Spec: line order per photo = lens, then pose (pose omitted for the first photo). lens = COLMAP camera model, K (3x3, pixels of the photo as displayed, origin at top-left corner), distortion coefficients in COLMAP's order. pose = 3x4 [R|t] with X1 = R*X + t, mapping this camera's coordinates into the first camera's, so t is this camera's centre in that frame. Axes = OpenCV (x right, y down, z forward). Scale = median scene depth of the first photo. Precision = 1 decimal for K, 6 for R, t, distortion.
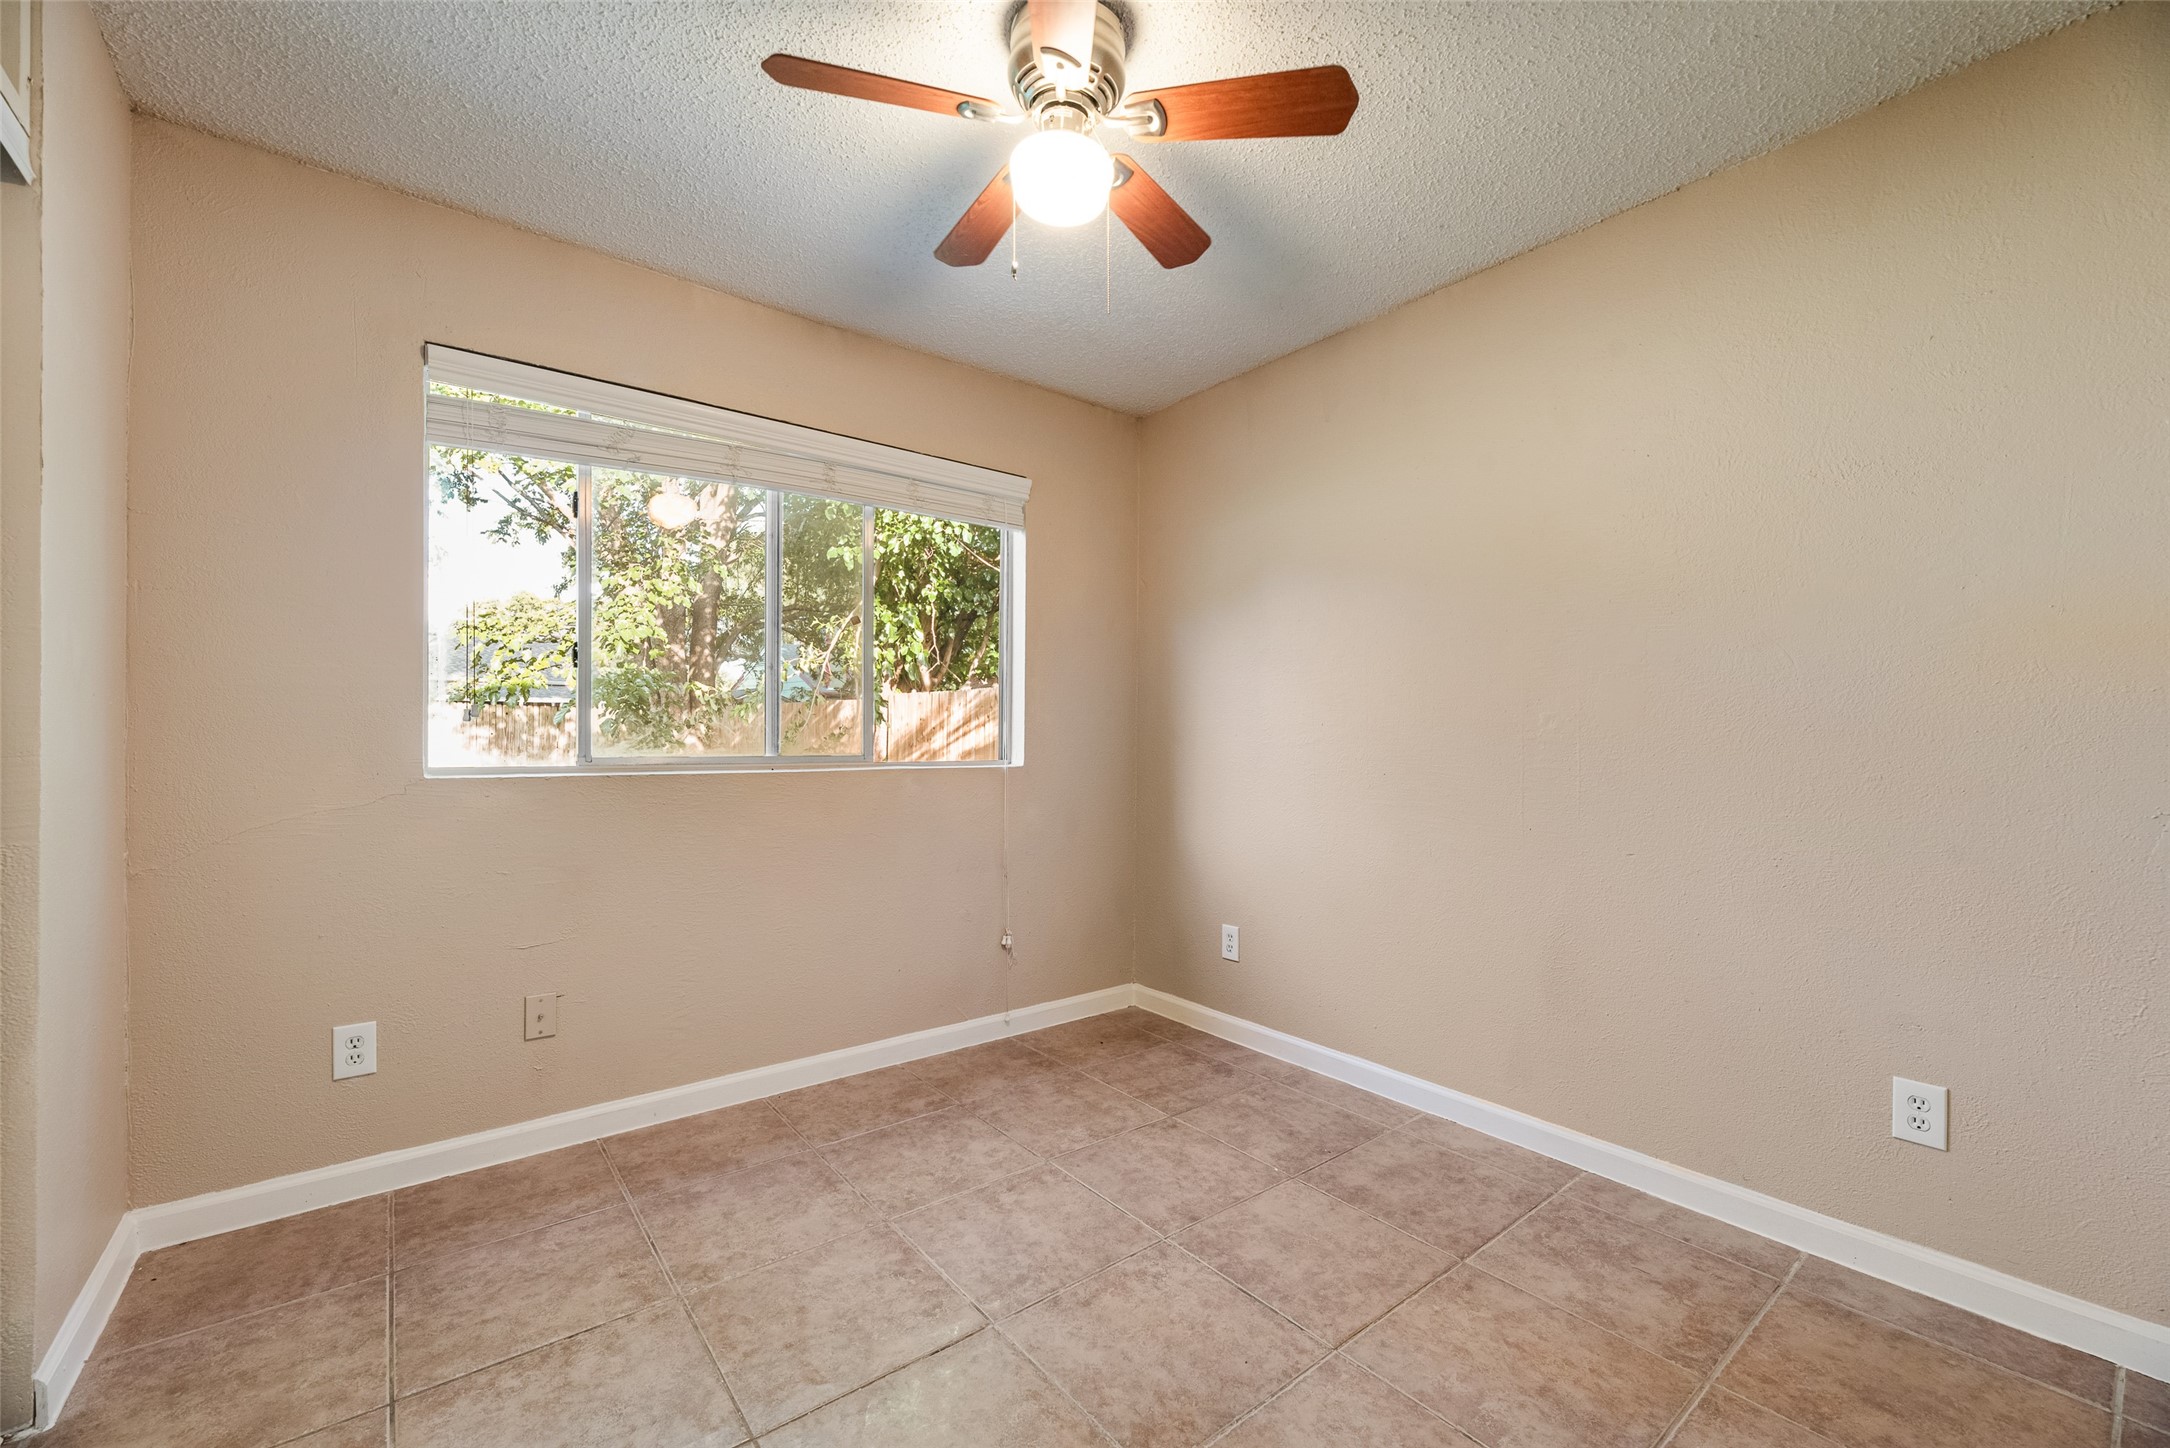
lens RADIAL K [[885.0, 0, 1085.0], [0, 885.0, 729.1], [0, 0, 1]] dist [0.006102, -0.000181]
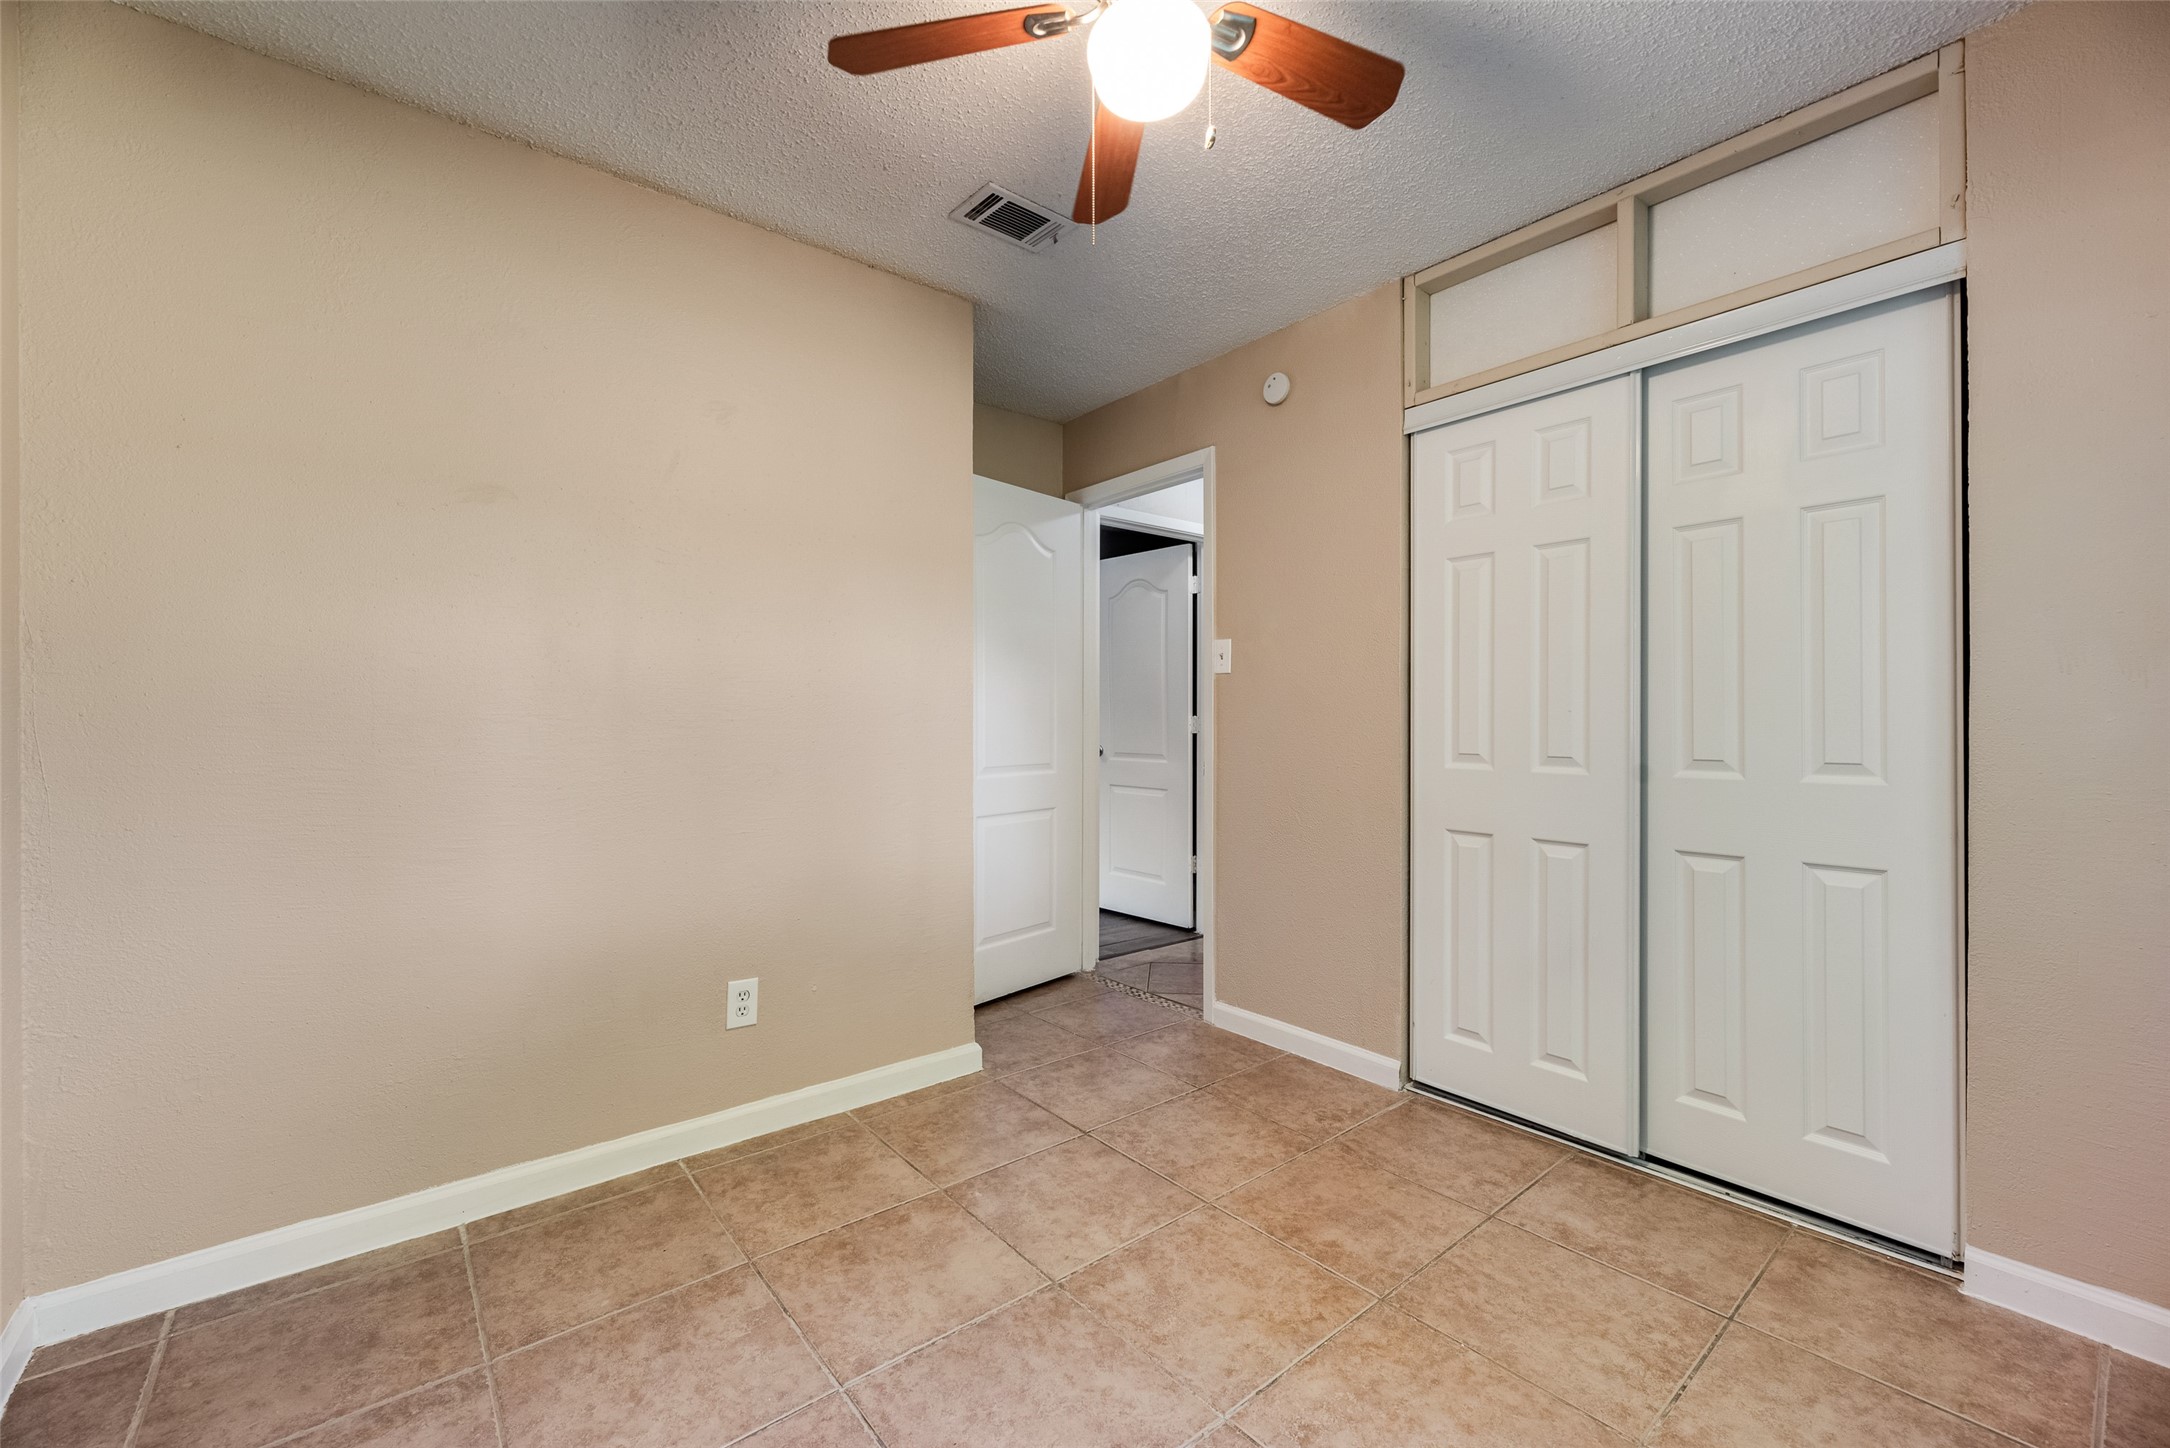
lens RADIAL K [[885.0, 0, 1091.0], [0, 885.0, 722.3], [0, 0, 1]] dist [0.006102, -0.000181]
pose [[-0.999649, -0.003230, -0.026300, 0.052911], [-0.002902, 0.999918, -0.012500, 0.024039], [0.026339, -0.012419, -0.999576, 2.024750]]
